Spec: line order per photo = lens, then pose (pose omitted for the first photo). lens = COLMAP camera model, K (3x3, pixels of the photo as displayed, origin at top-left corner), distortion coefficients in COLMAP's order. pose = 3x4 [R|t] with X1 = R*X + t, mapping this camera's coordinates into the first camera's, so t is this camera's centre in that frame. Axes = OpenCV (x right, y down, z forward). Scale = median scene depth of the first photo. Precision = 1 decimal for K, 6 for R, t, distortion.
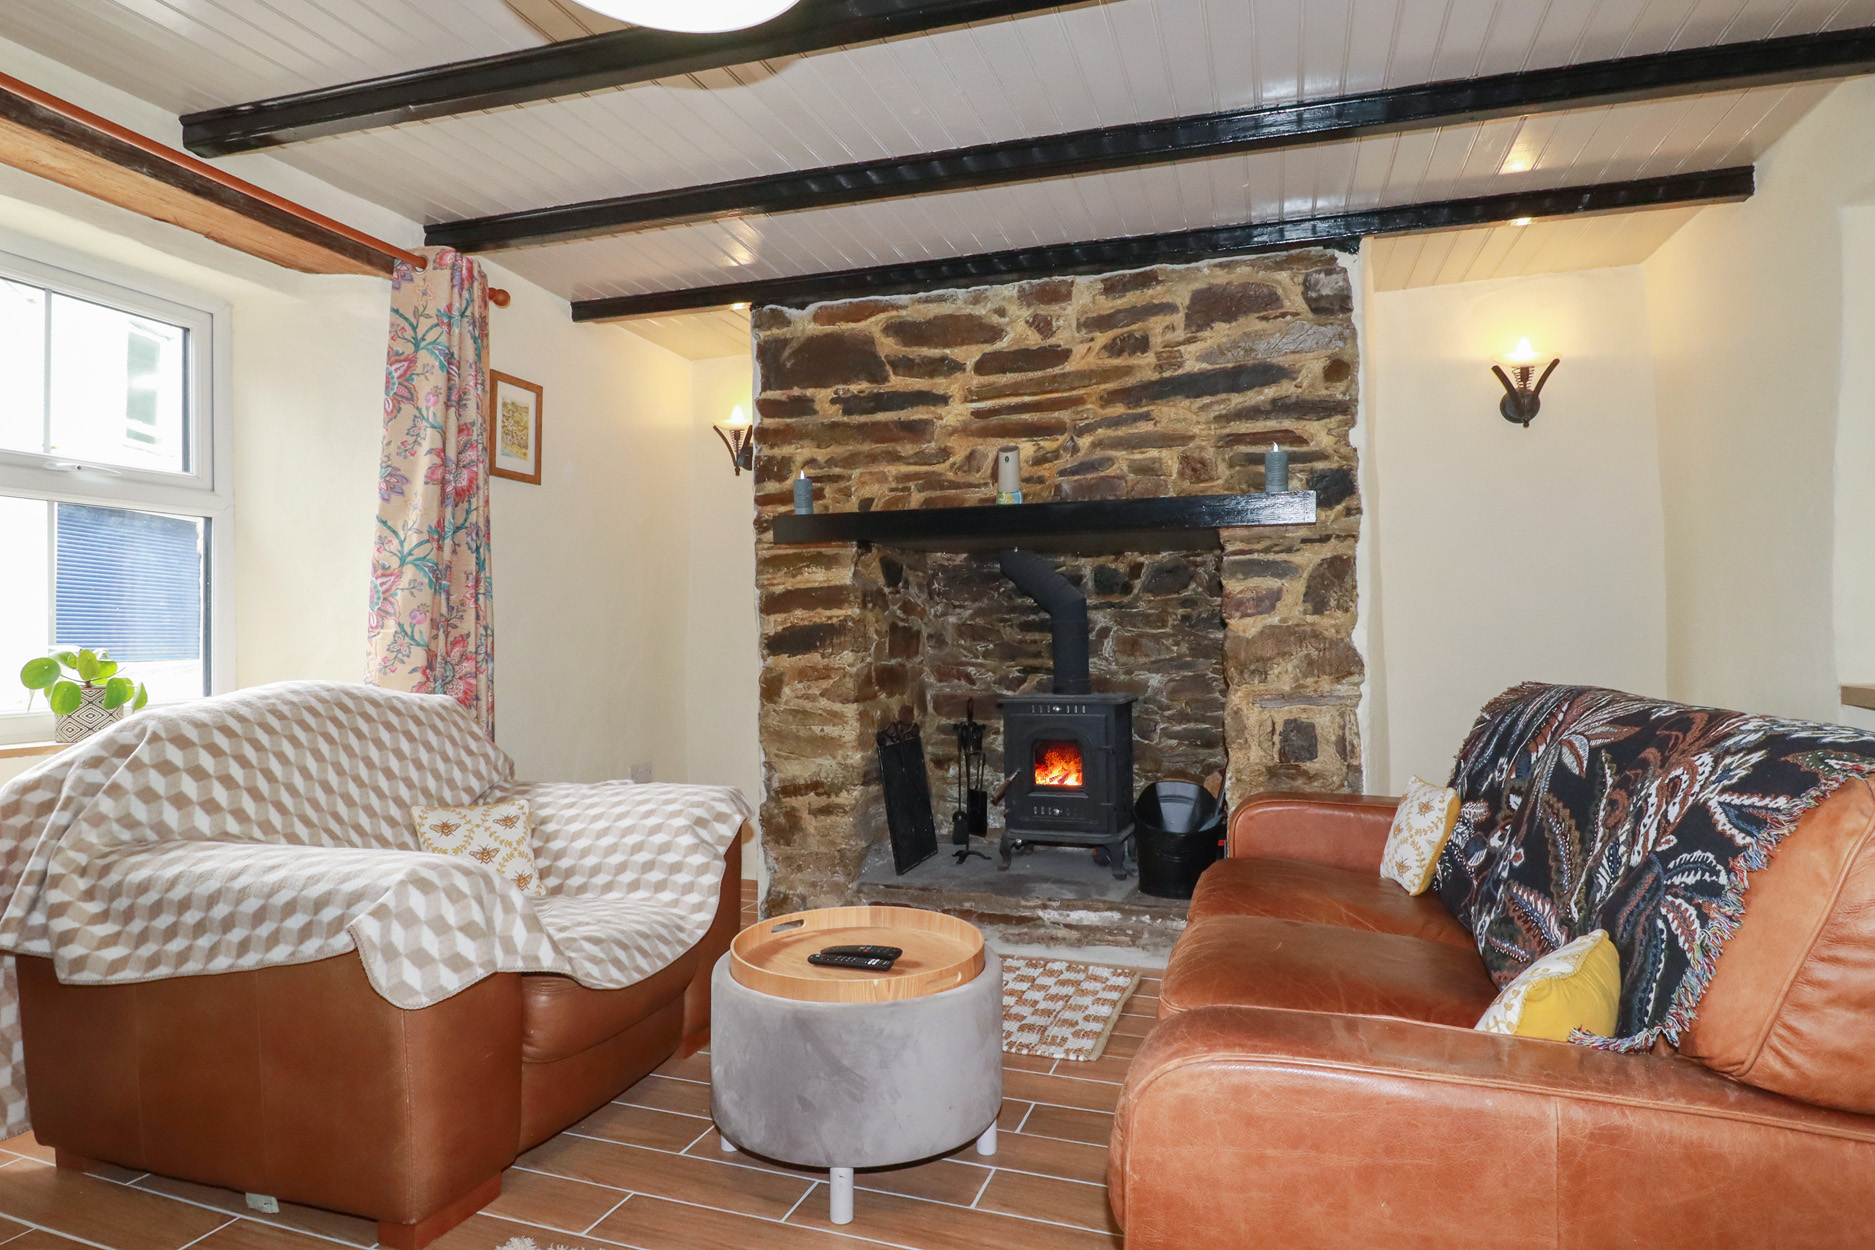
lens RADIAL K [[1058.4, 0, 933.8], [0, 1058.4, 617.2], [0, 0, 1]] dist [0.003131, -0.016567]
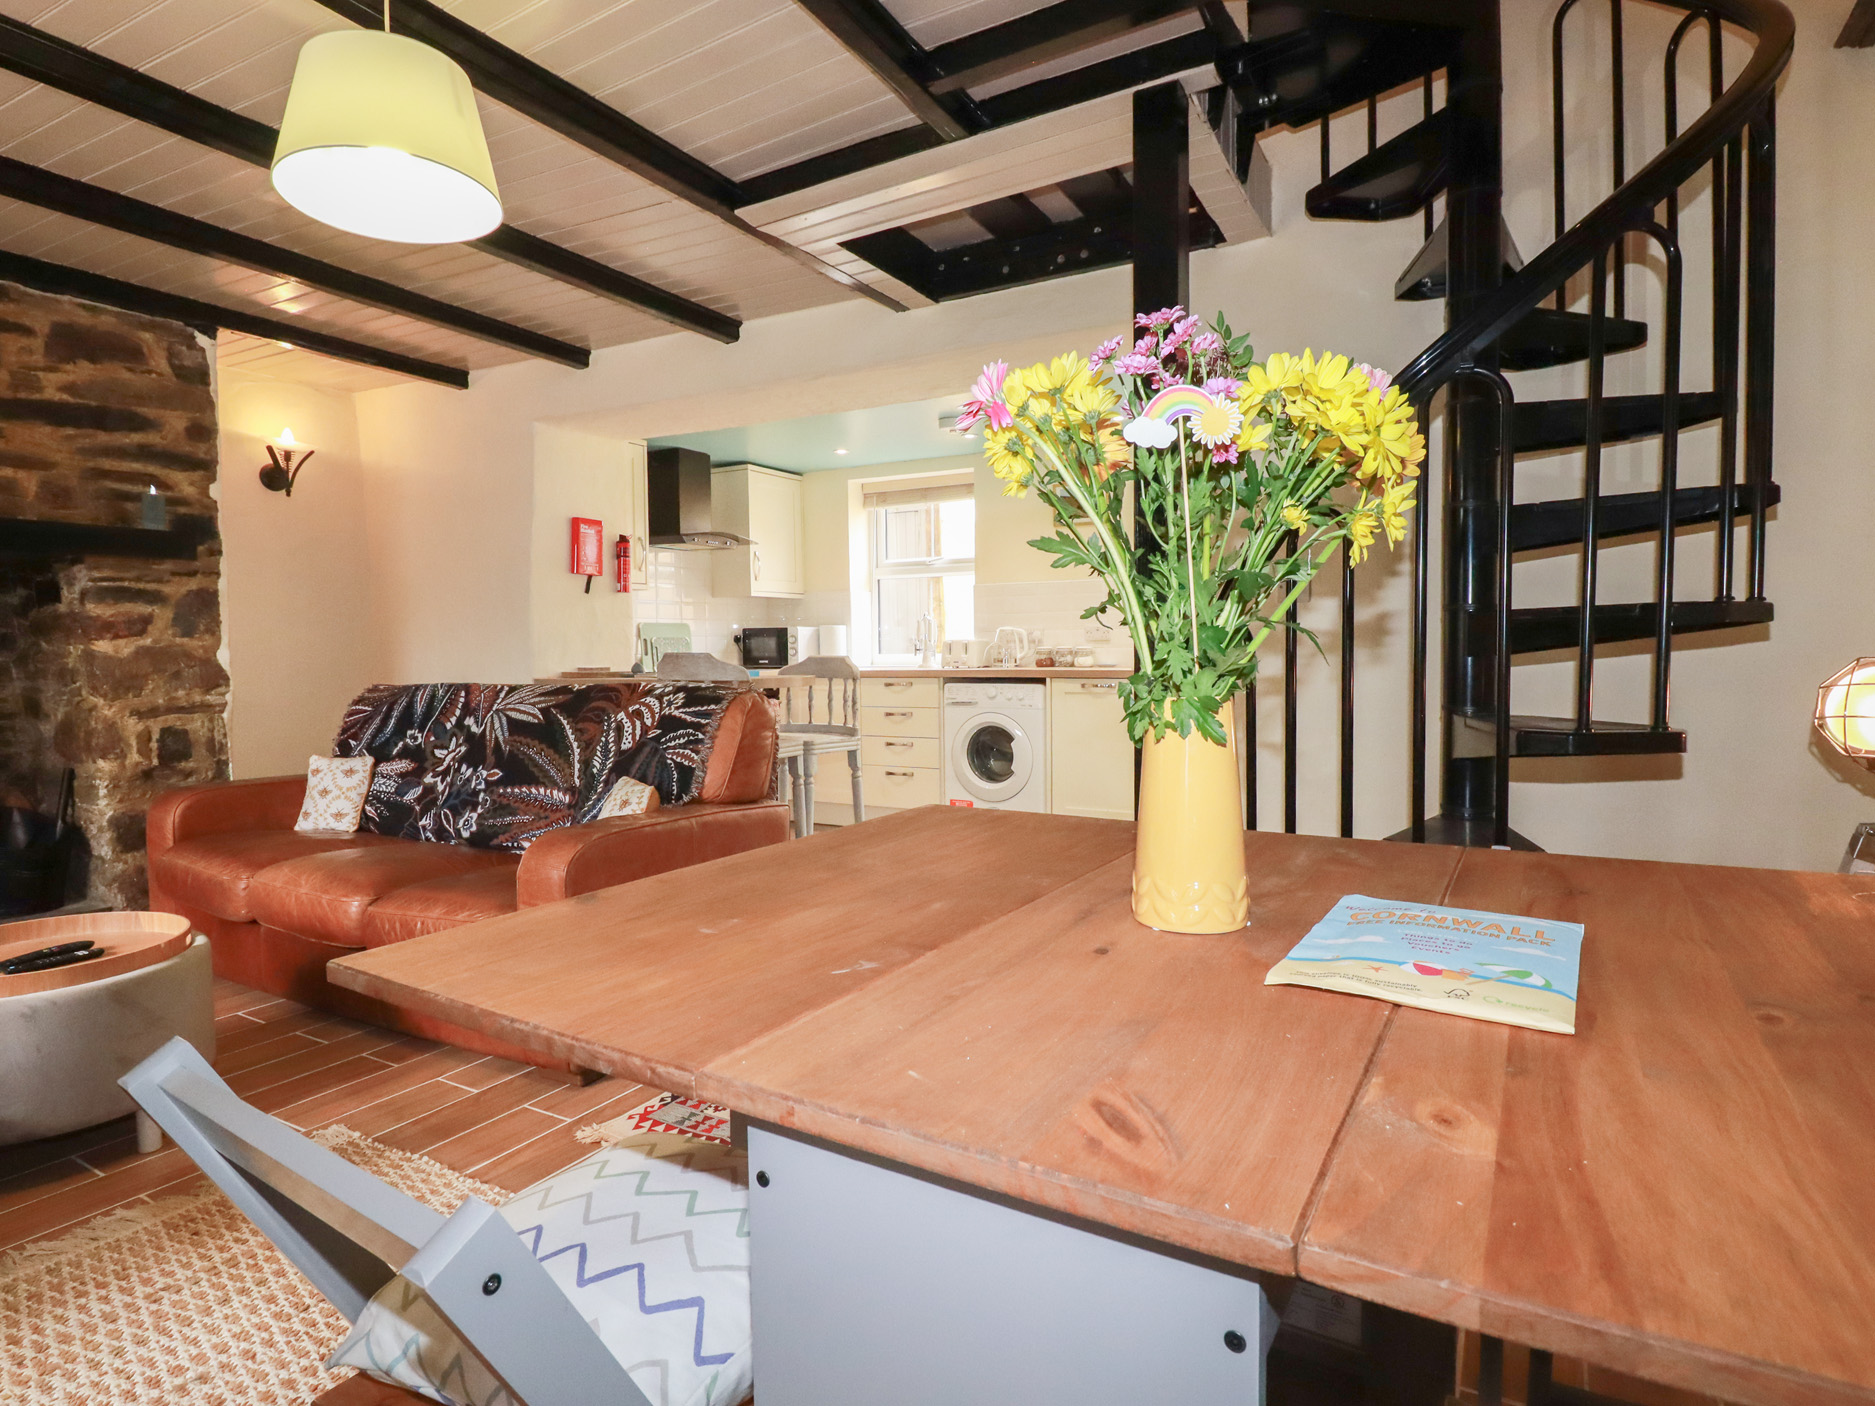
lens RADIAL K [[1001.7, 0, 938.7], [0, 1001.7, 693.7], [0, 0, 1]] dist [-0.002538, -0.015270]
pose [[0.179989, -0.042370, 0.982756, -0.557765], [-0.006572, 0.998998, 0.044273, 0.005668], [-0.983647, -0.014427, 0.179530, -0.025452]]
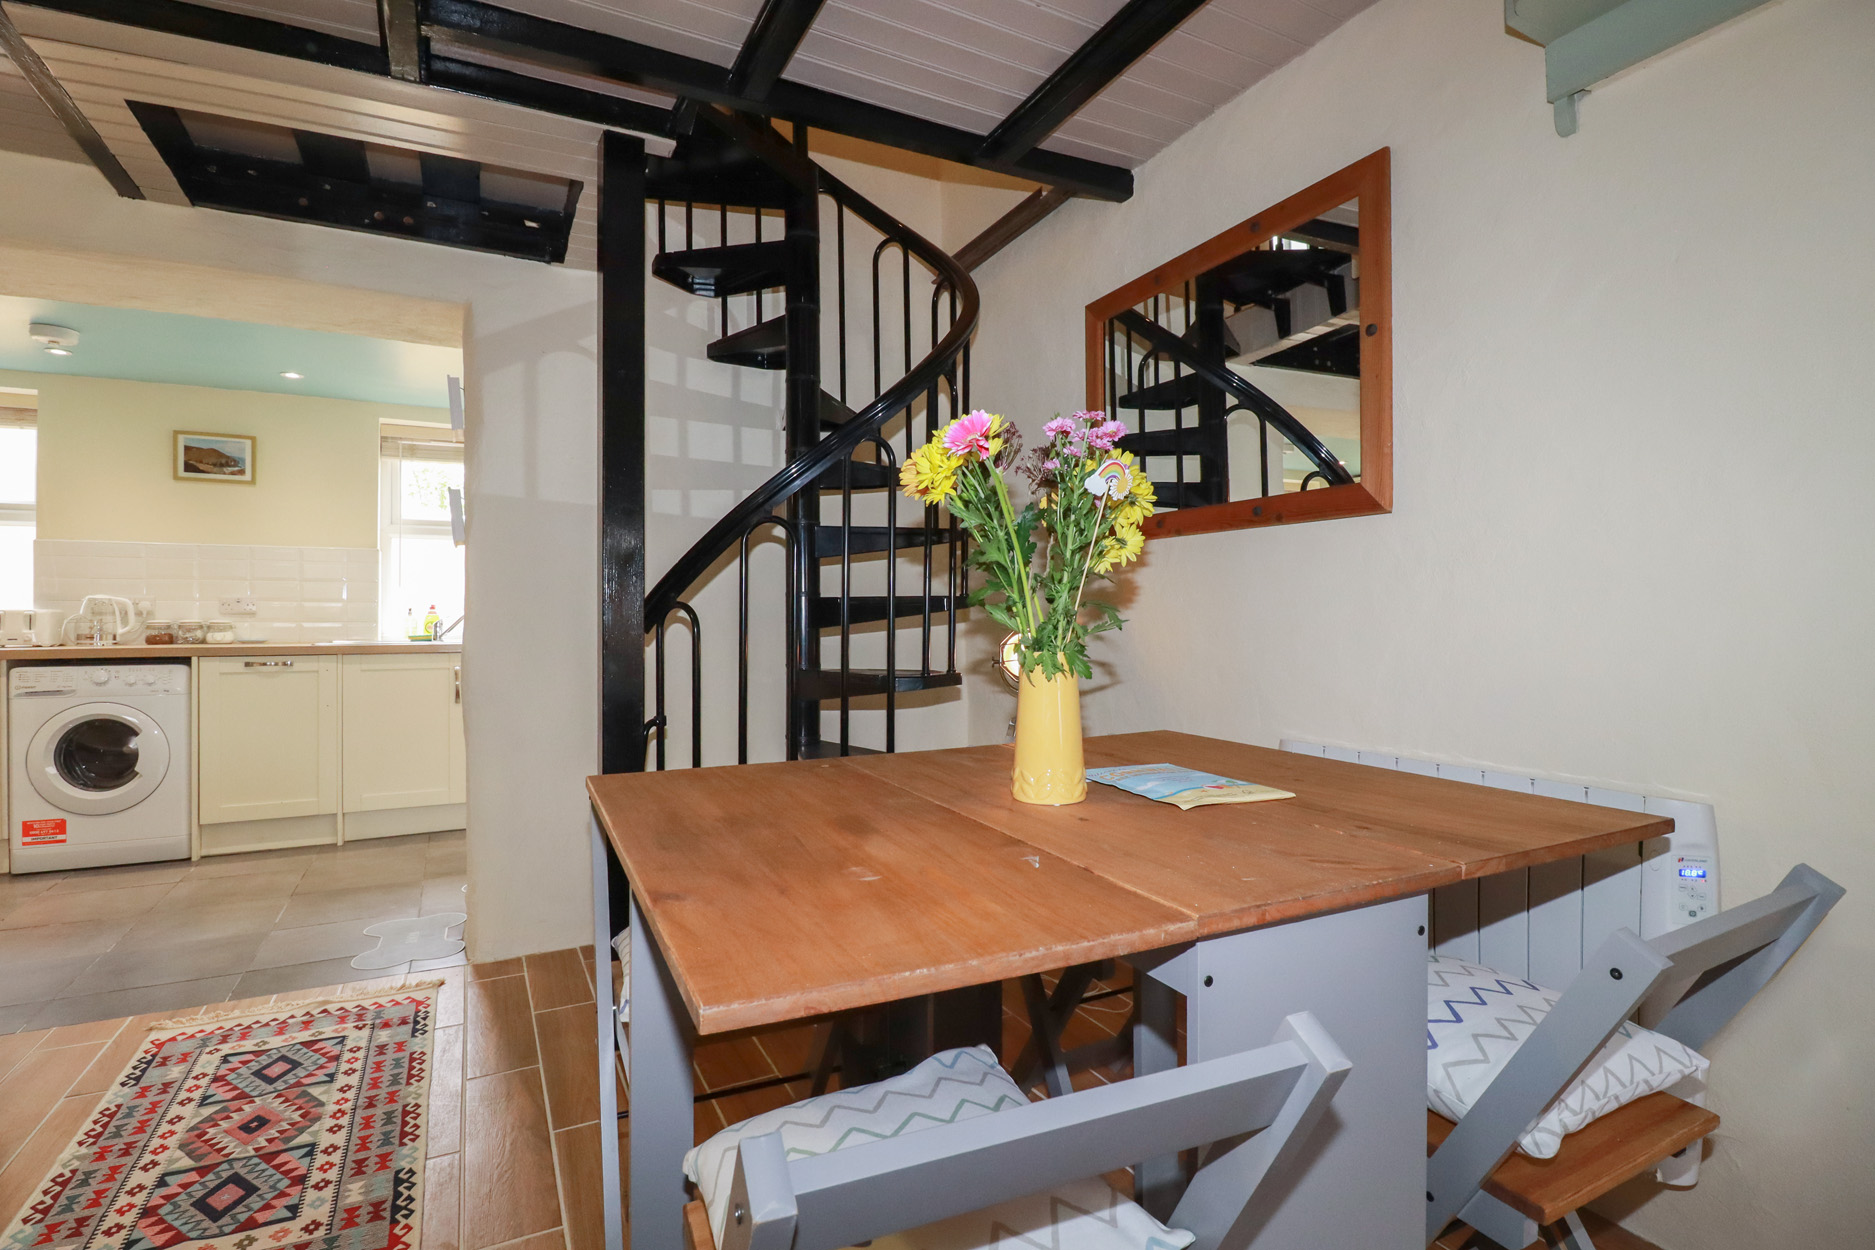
lens RADIAL K [[874.3, 0, 933.3], [0, 874.3, 618.0], [0, 0, 1]] dist [0.001468, -0.015085]
pose [[-0.729370, 0.006327, 0.684090, -0.495105], [-0.006257, 0.999854, -0.015918, 0.009930], [-0.684091, -0.015890, -0.729224, 0.254711]]
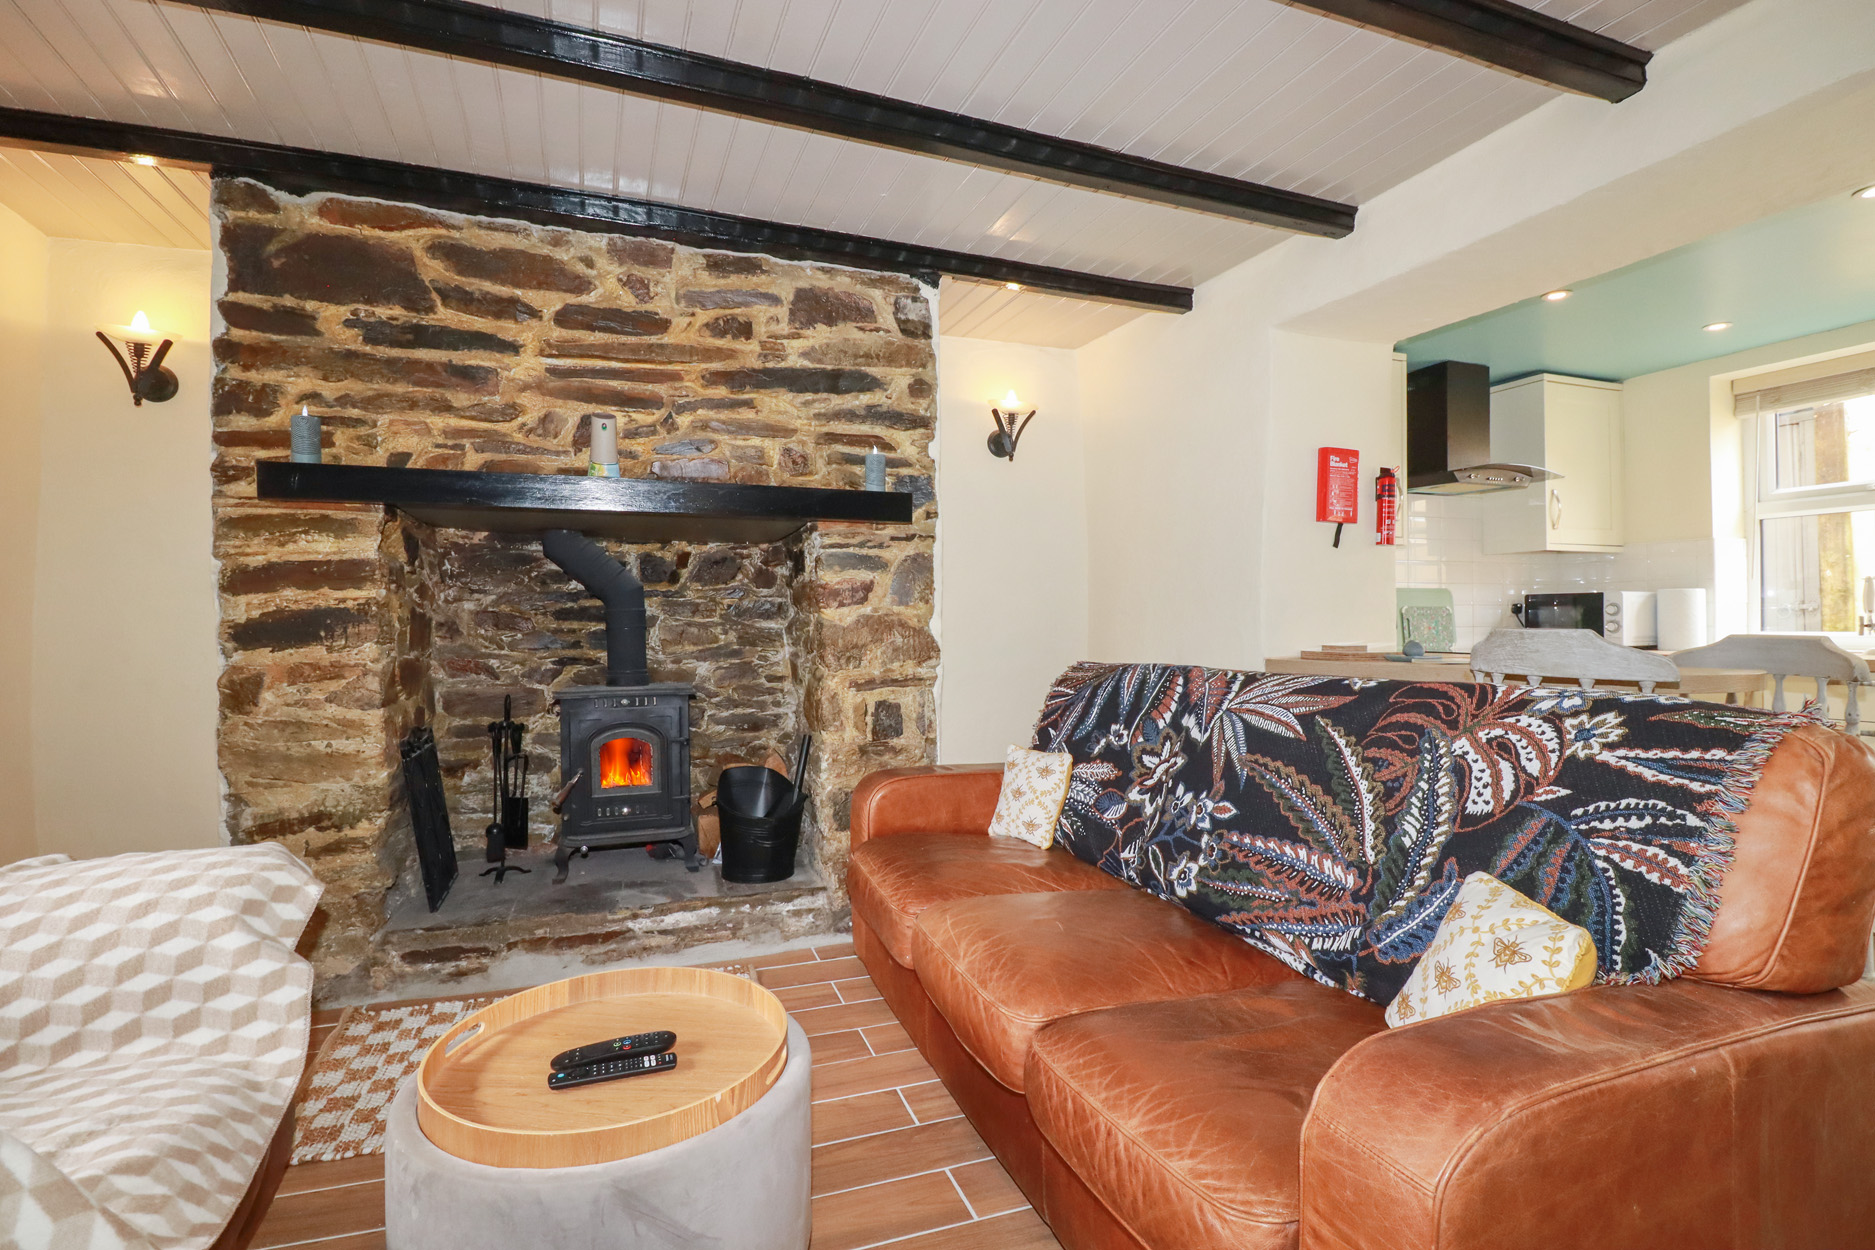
lens RADIAL K [[874.3, 0, 933.3], [0, 874.3, 618.0], [0, 0, 1]] dist [0.001468, -0.015085]
pose [[0.776976, 0.006856, 0.629492, -0.183259], [-0.011648, 0.999926, 0.003487, 0.006905], [-0.629422, -0.010042, 0.776999, 0.255115]]
